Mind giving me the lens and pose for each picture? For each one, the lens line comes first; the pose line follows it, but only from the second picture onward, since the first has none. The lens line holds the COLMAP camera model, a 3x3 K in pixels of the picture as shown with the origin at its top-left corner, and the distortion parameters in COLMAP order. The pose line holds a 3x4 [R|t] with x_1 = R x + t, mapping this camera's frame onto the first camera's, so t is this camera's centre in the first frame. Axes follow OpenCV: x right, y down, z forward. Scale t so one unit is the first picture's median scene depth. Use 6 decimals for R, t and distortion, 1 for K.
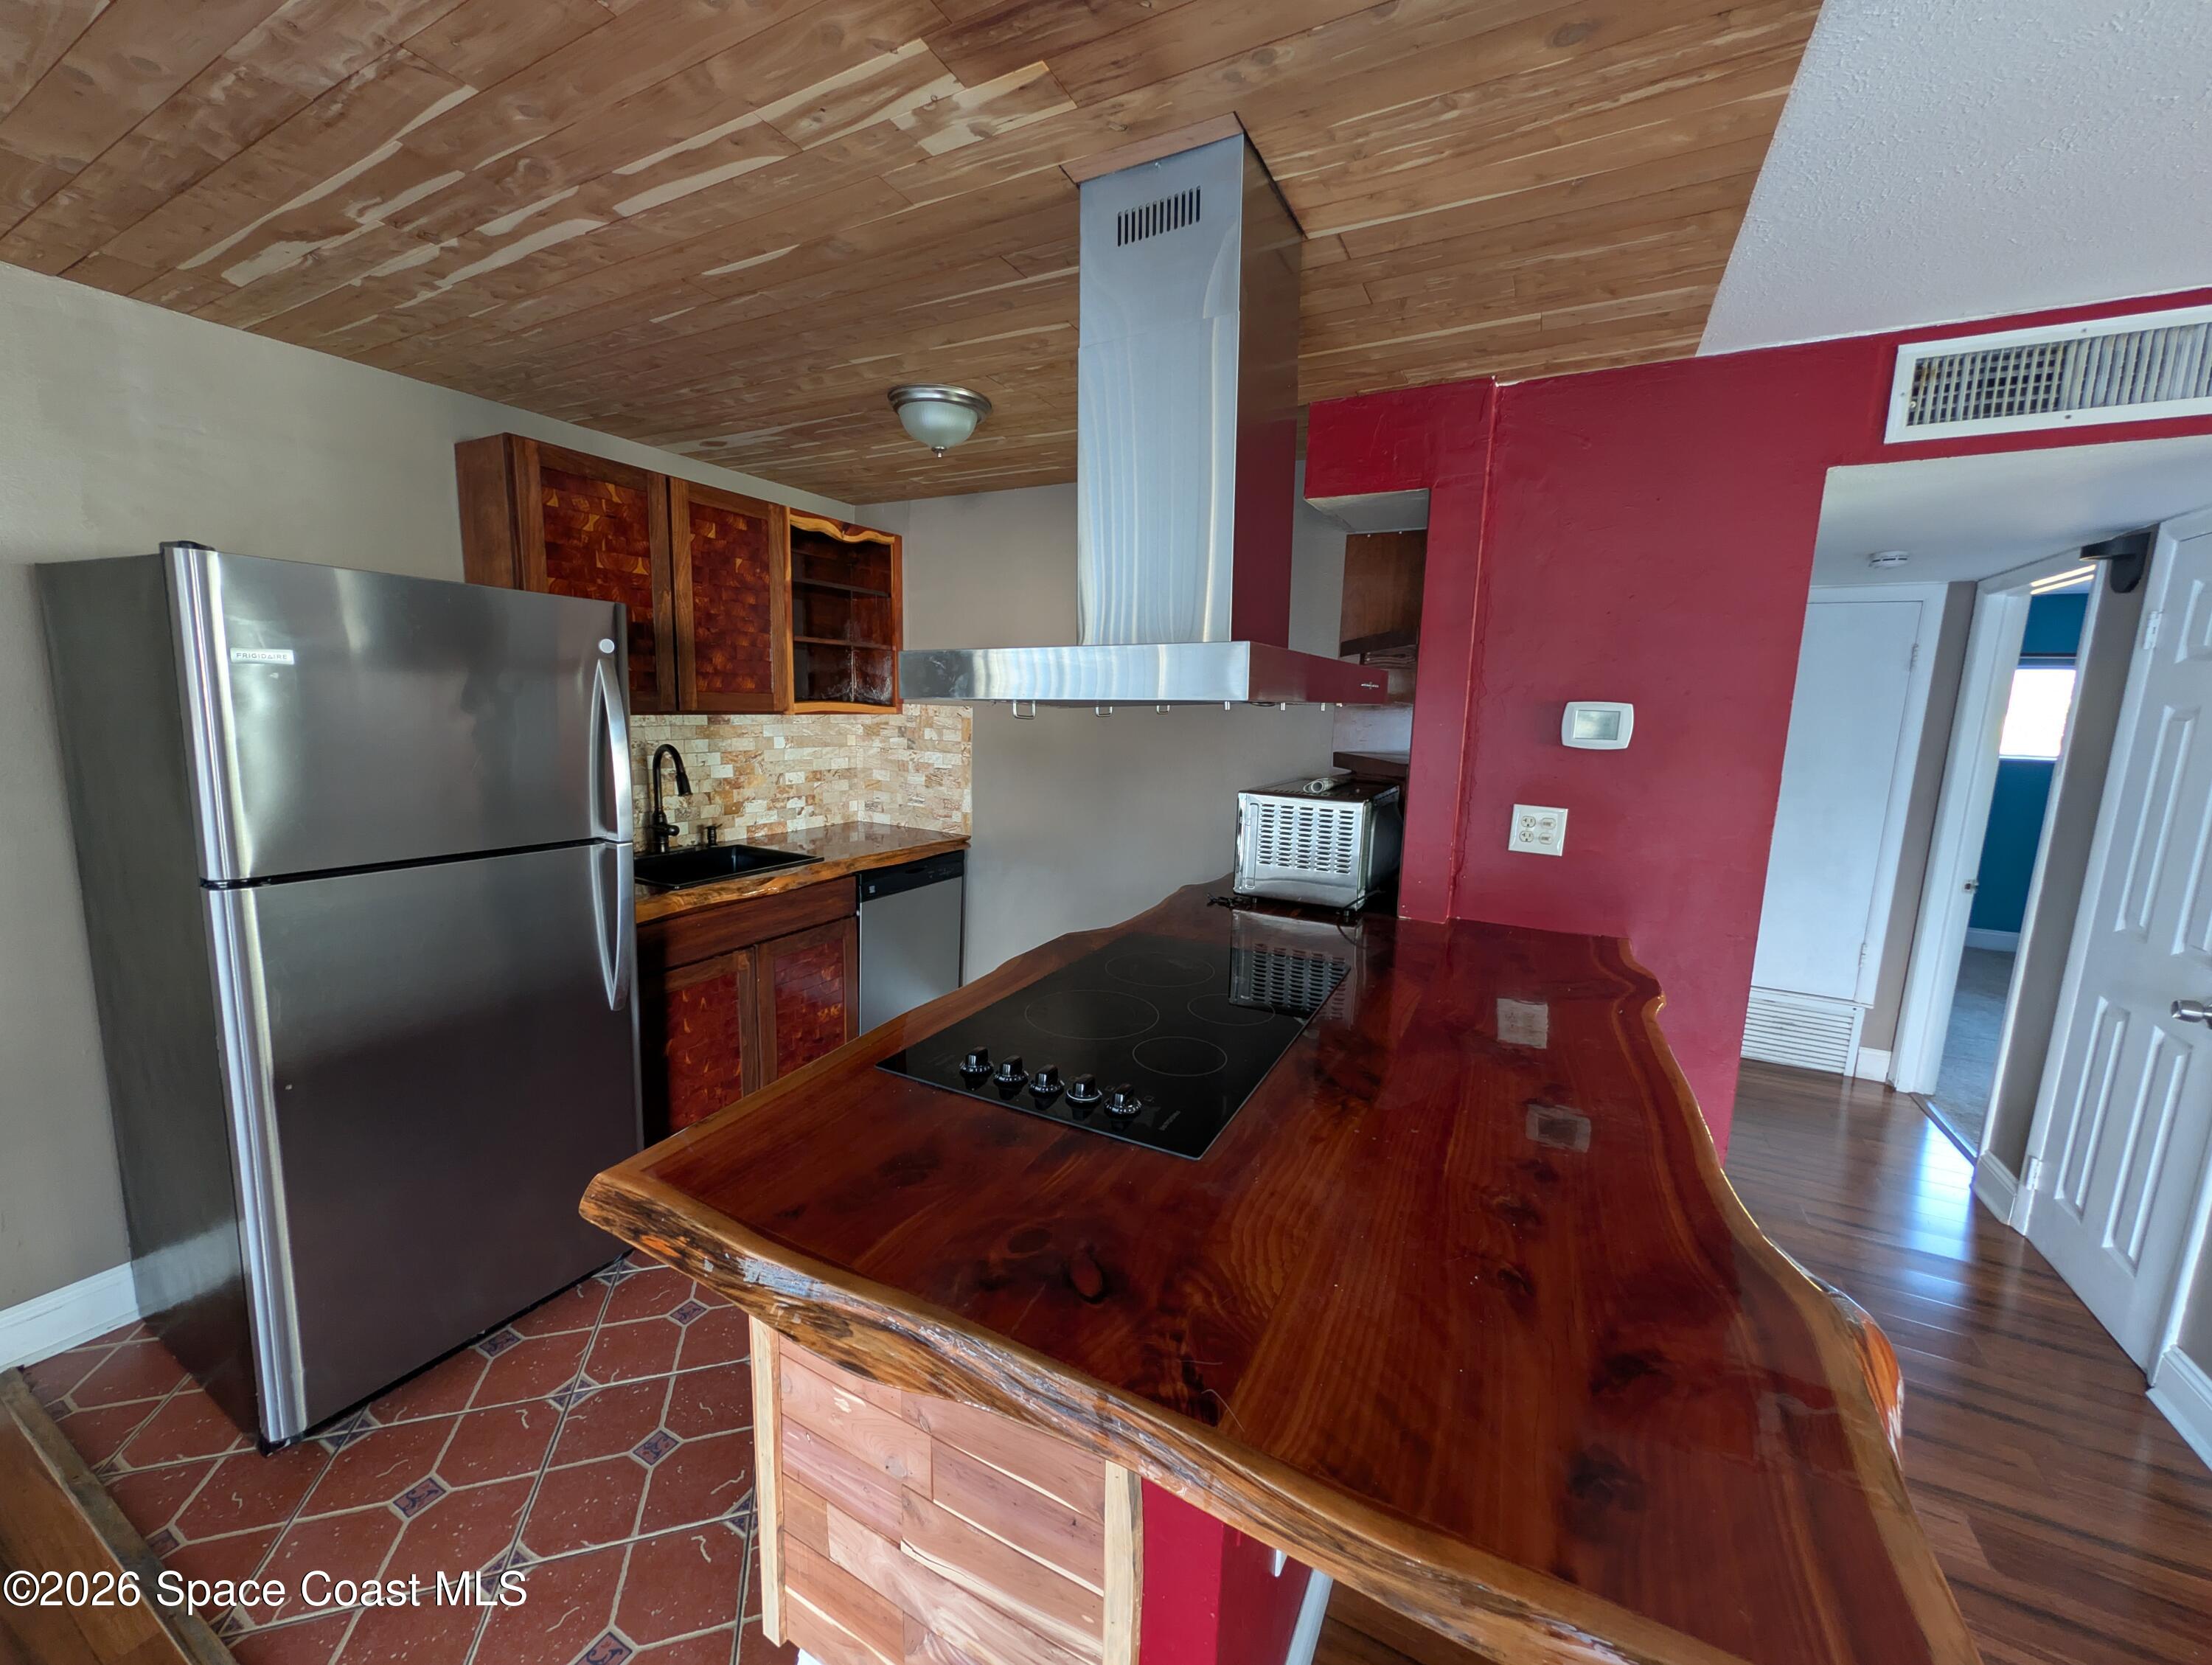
lens RADIAL K [[830.2, 0, 1092.3], [0, 830.2, 825.4], [0, 0, 1]] dist [0.000405, 0.000450]
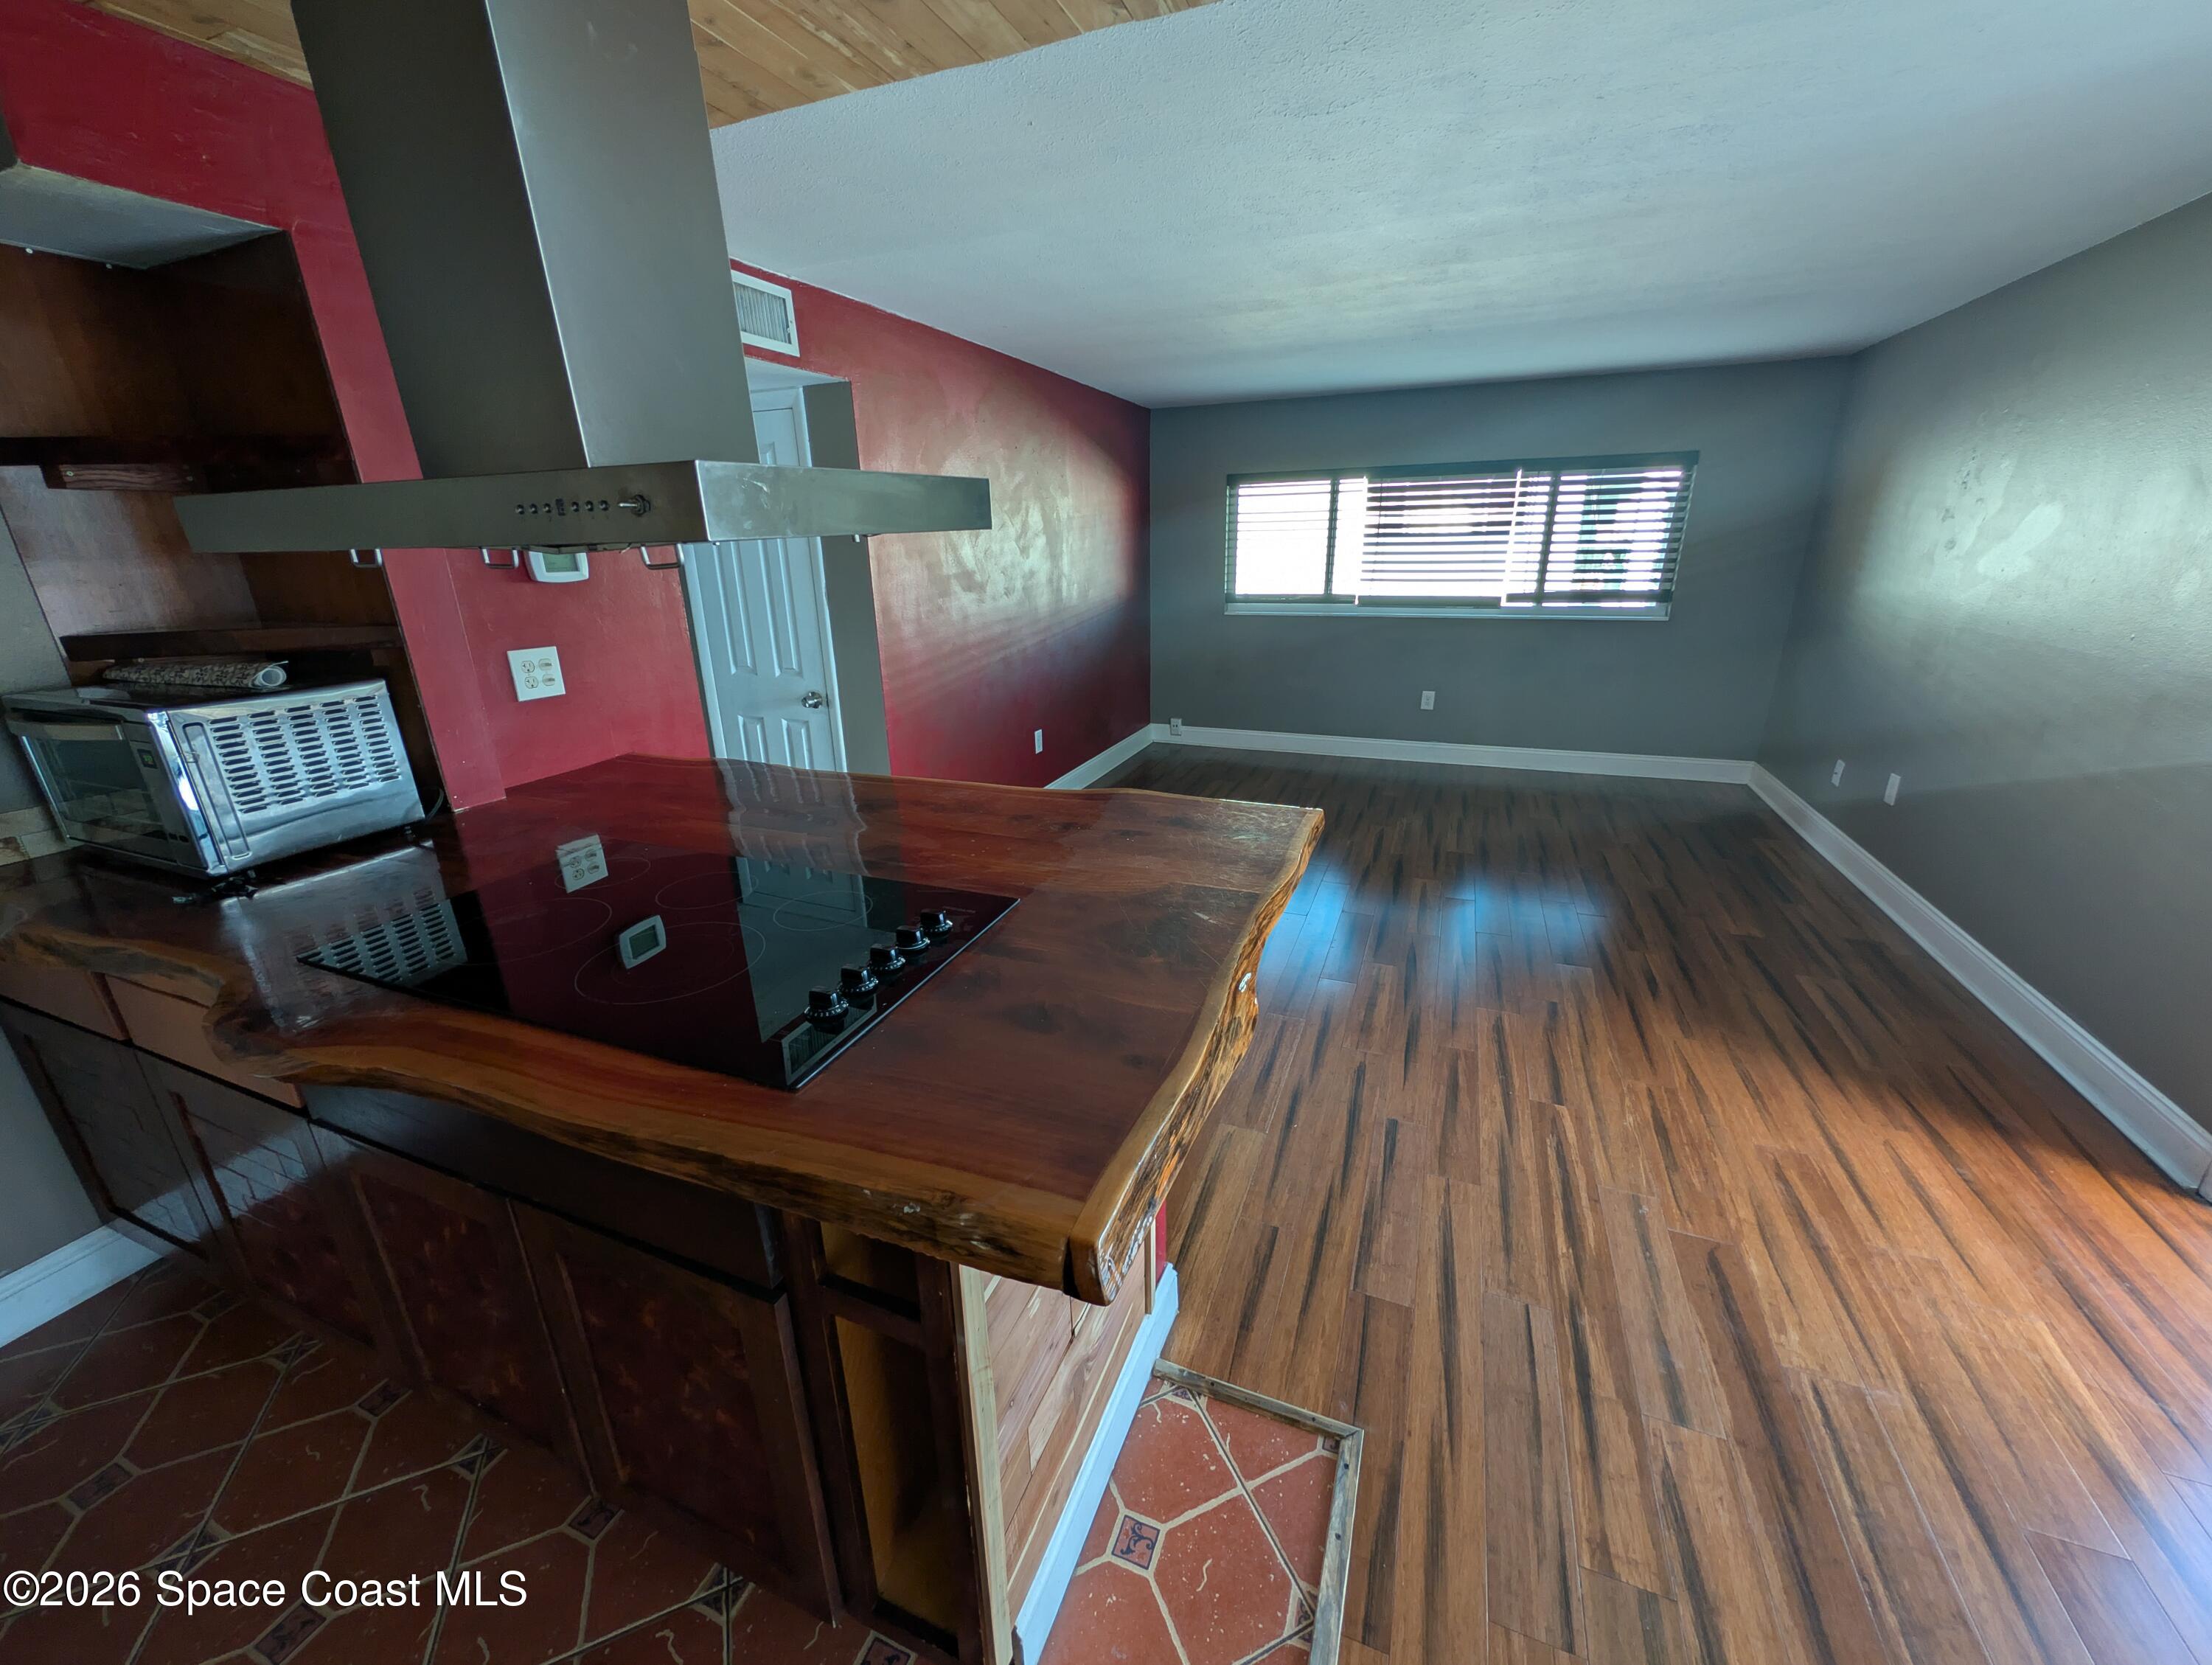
lens RADIAL K [[830.2, 0, 1092.3], [0, 830.2, 825.4], [0, 0, 1]] dist [0.000405, 0.000450]
pose [[-0.091867, -0.347168, 0.933292, -0.490277], [0.166367, 0.918731, 0.358128, -0.070865], [-0.981775, 0.188169, -0.026643, 0.416995]]
